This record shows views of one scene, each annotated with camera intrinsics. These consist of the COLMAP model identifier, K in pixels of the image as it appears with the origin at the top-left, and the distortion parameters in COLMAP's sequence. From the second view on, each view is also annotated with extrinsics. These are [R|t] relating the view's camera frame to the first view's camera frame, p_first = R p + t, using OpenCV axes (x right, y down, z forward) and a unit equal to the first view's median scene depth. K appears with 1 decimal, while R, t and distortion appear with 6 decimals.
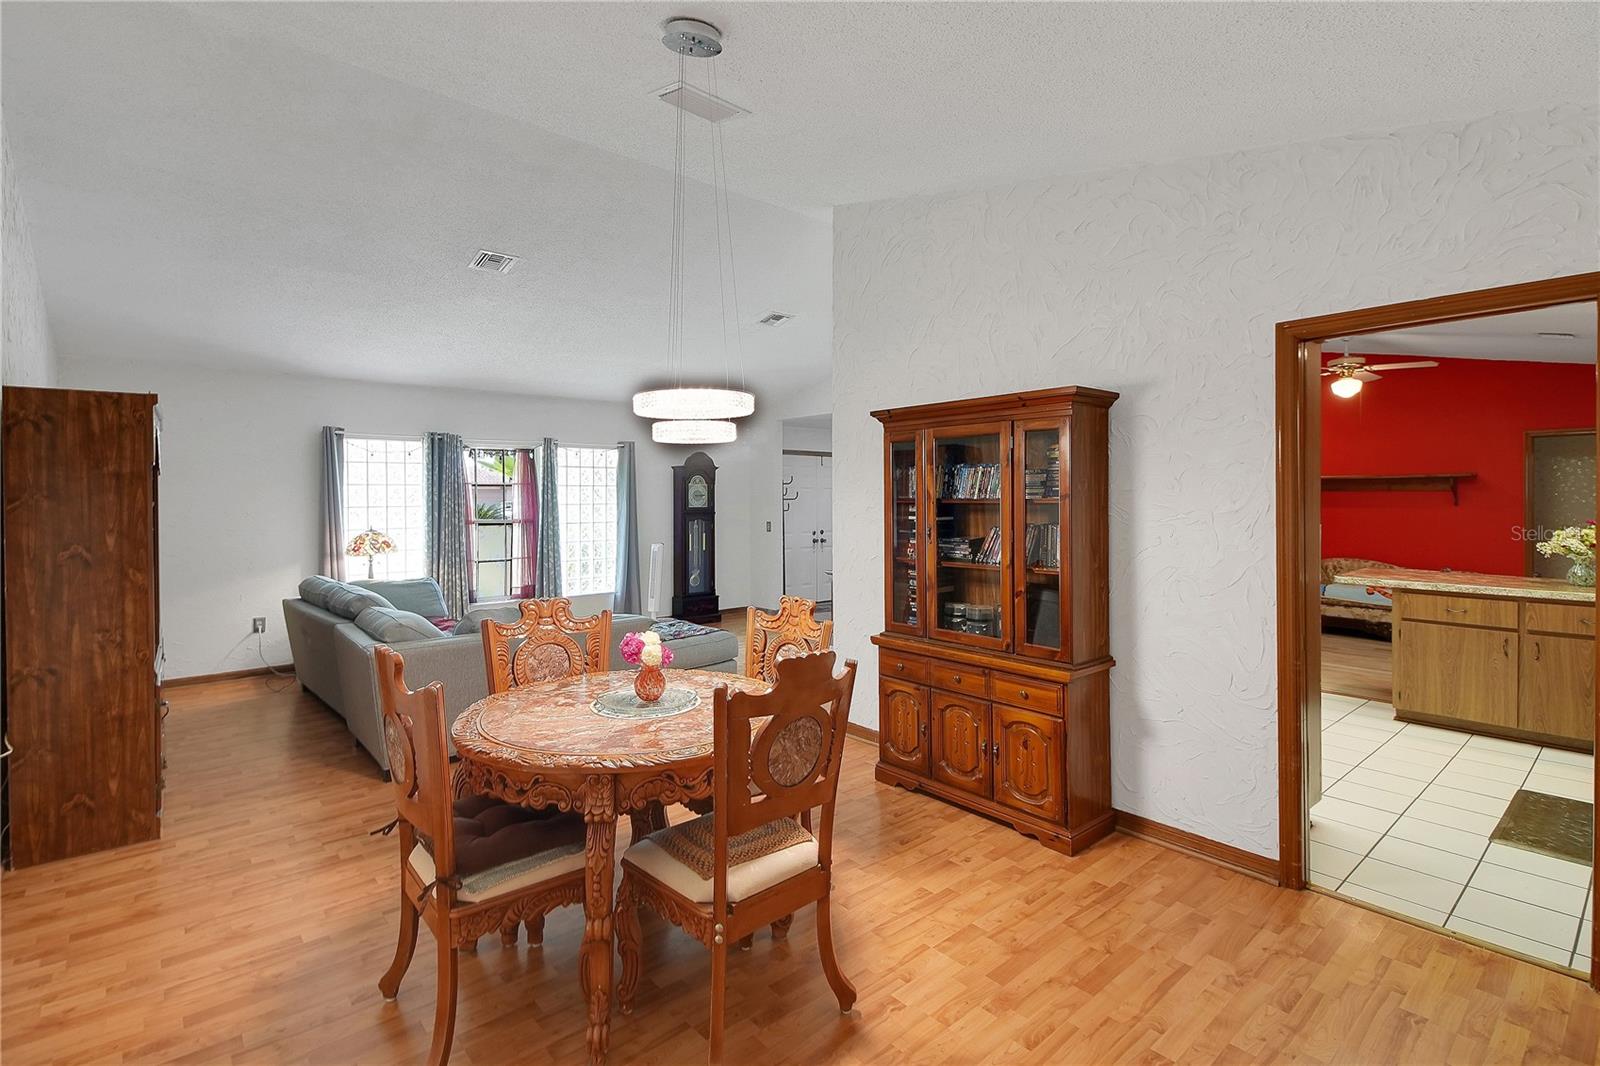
lens RADIAL K [[746.7, 0, 802.1], [0, 746.7, 502.8], [0, 0, 1]] dist [0.027176, -0.011798]
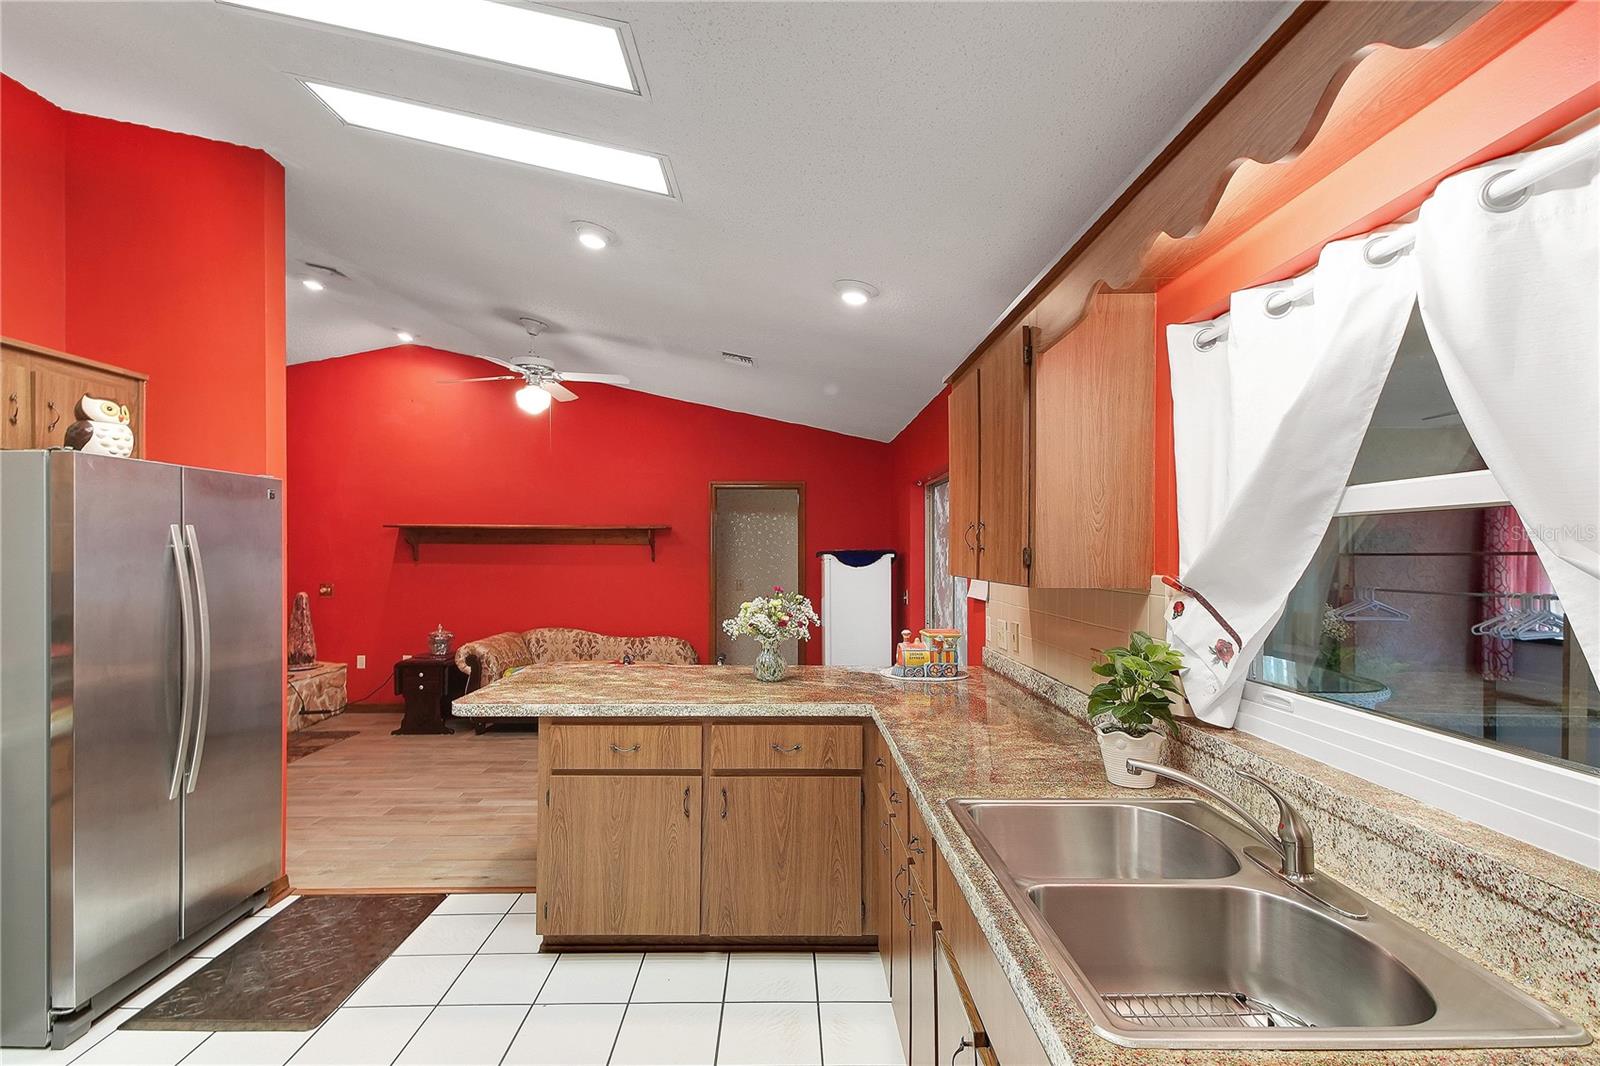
lens RADIAL K [[758.3, 0, 788.2], [0, 758.3, 533.0], [0, 0, 1]] dist [0.052177, -0.025544]
pose [[0.648486, 0.021131, 0.760933, 0.332058], [0.002388, 0.999553, -0.029792, -0.003142], [-0.761222, 0.021137, 0.648146, 0.349038]]
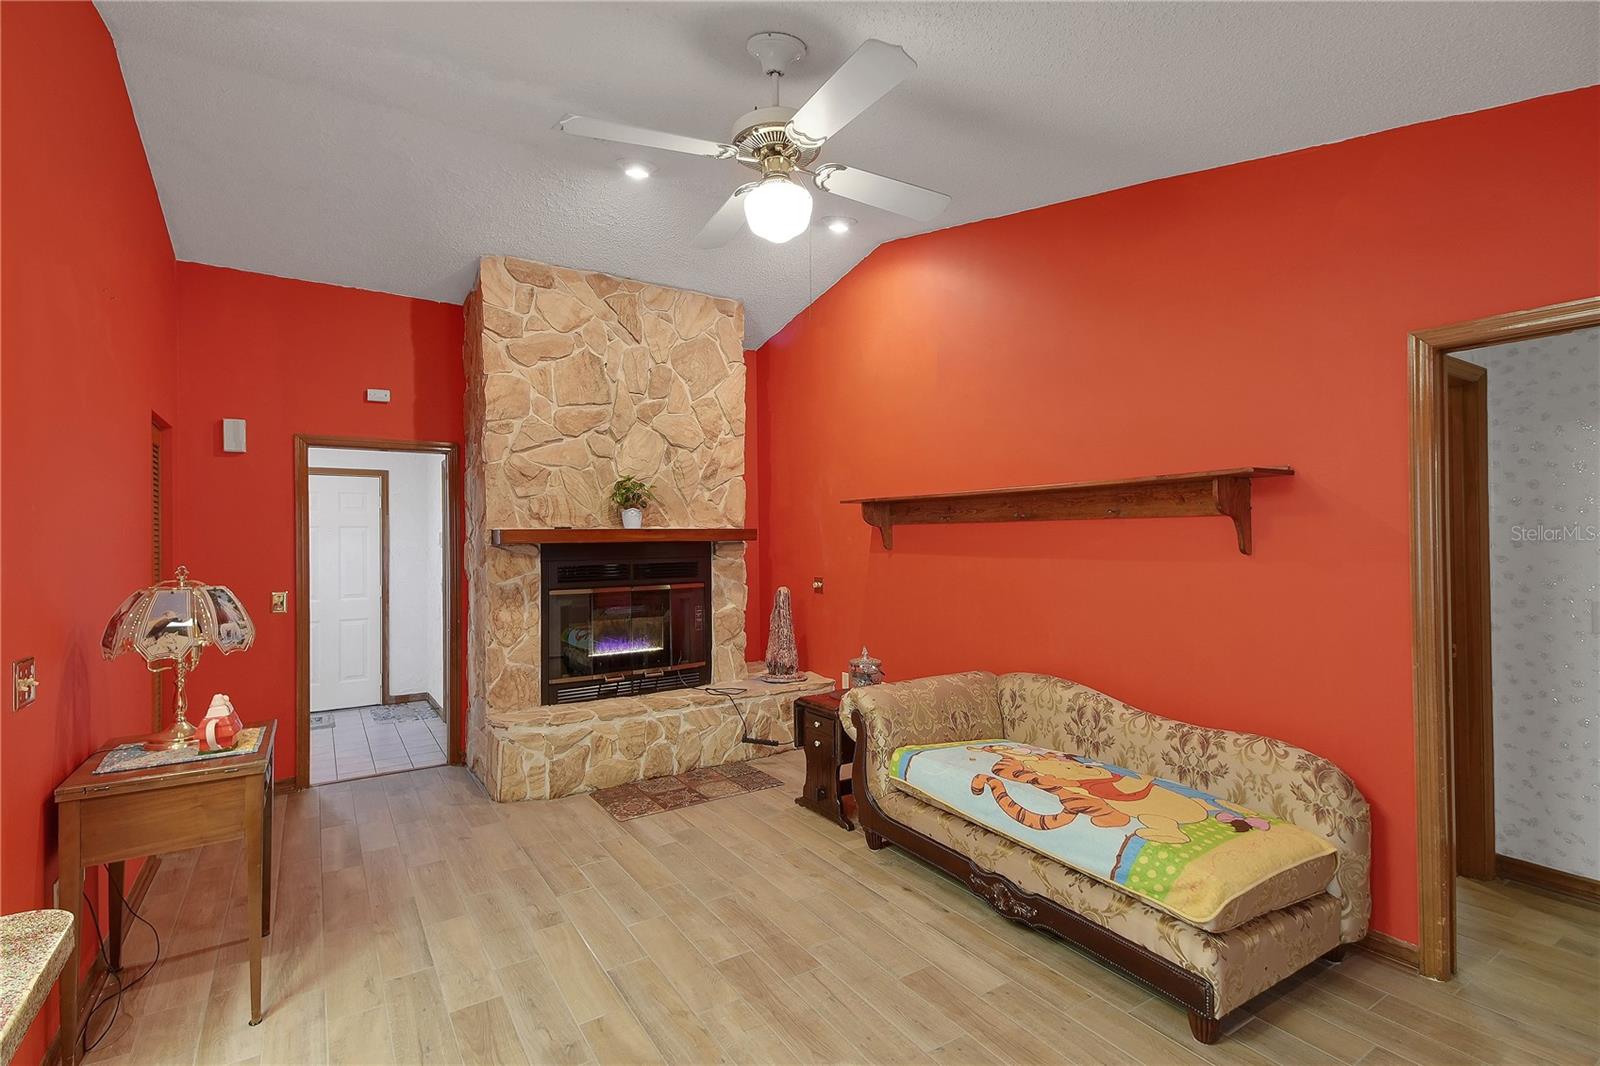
lens RADIAL K [[746.0, 0, 796.1], [0, 746.0, 546.6], [0, 0, 1]] dist [0.042846, -0.000807]
pose [[0.990068, -0.008325, -0.140345, 0.790779], [0.009268, 0.999939, 0.006071, -0.004832], [0.140285, -0.007311, 0.990084, 0.682127]]
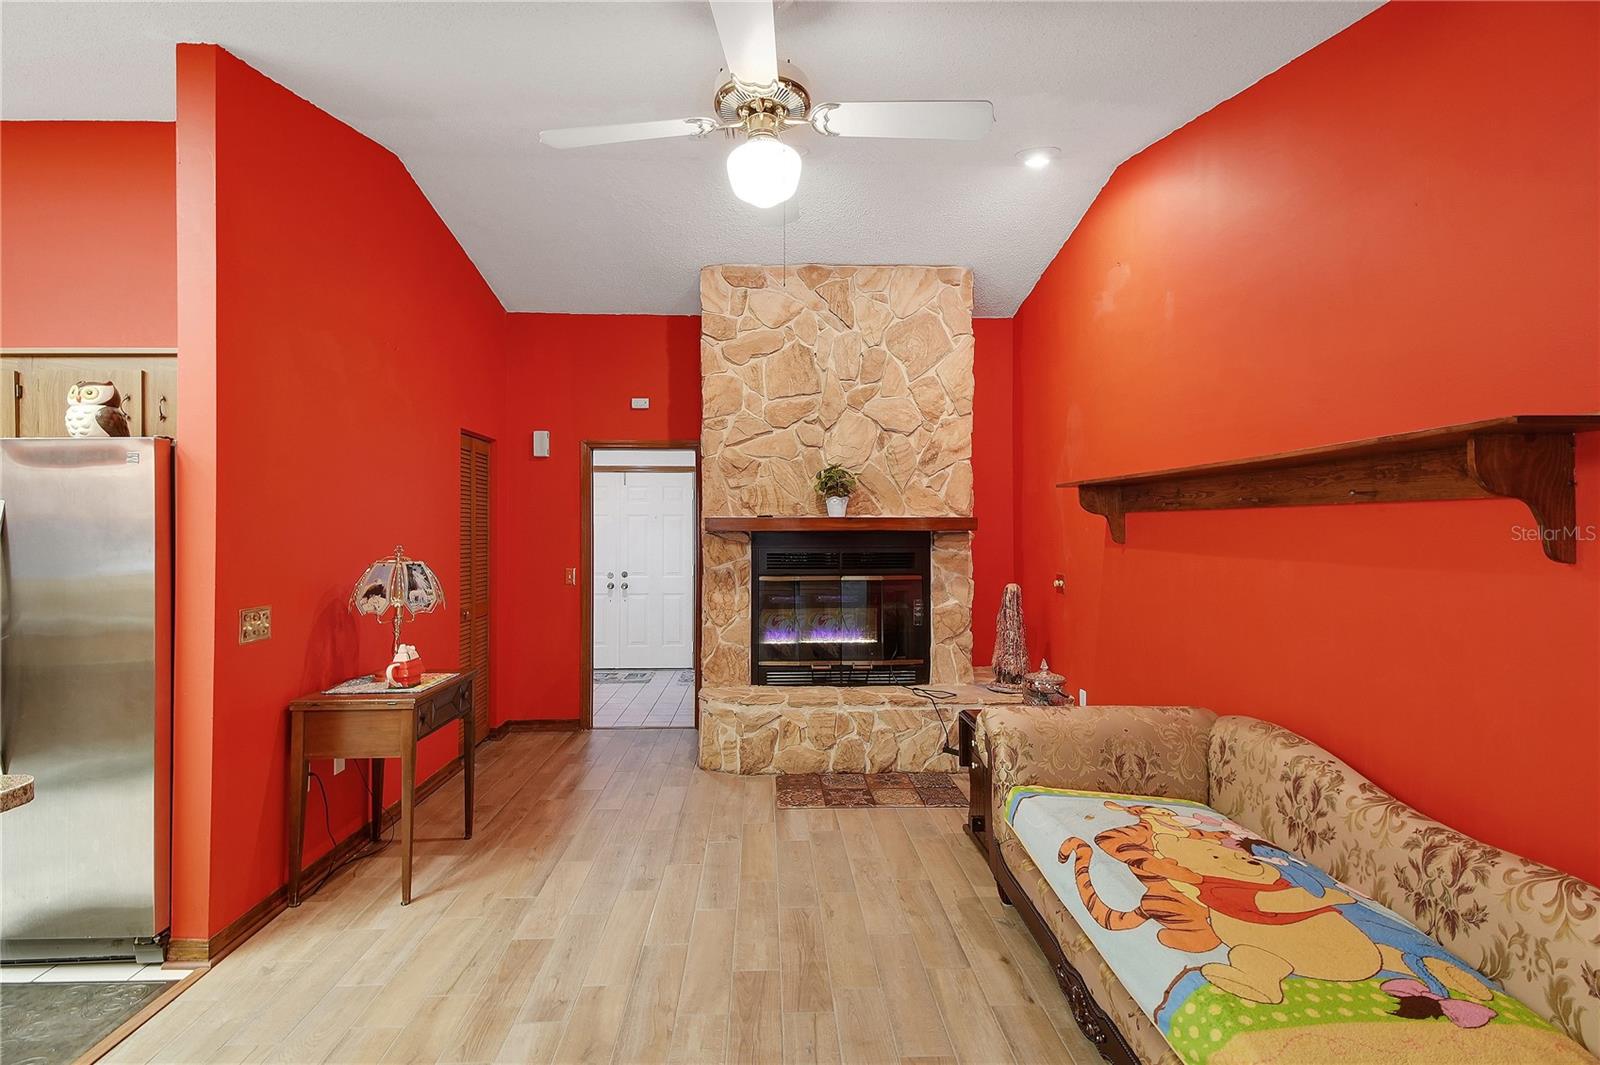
lens RADIAL K [[758.3, 0, 788.2], [0, 758.3, 532.5], [0, 0, 1]] dist [0.052177, -0.025544]
pose [[0.777844, 0.002562, -0.628452, 0.942320], [-0.002165, 0.999997, 0.001397, -0.005544], [0.628453, 0.000274, 0.777847, 0.775209]]
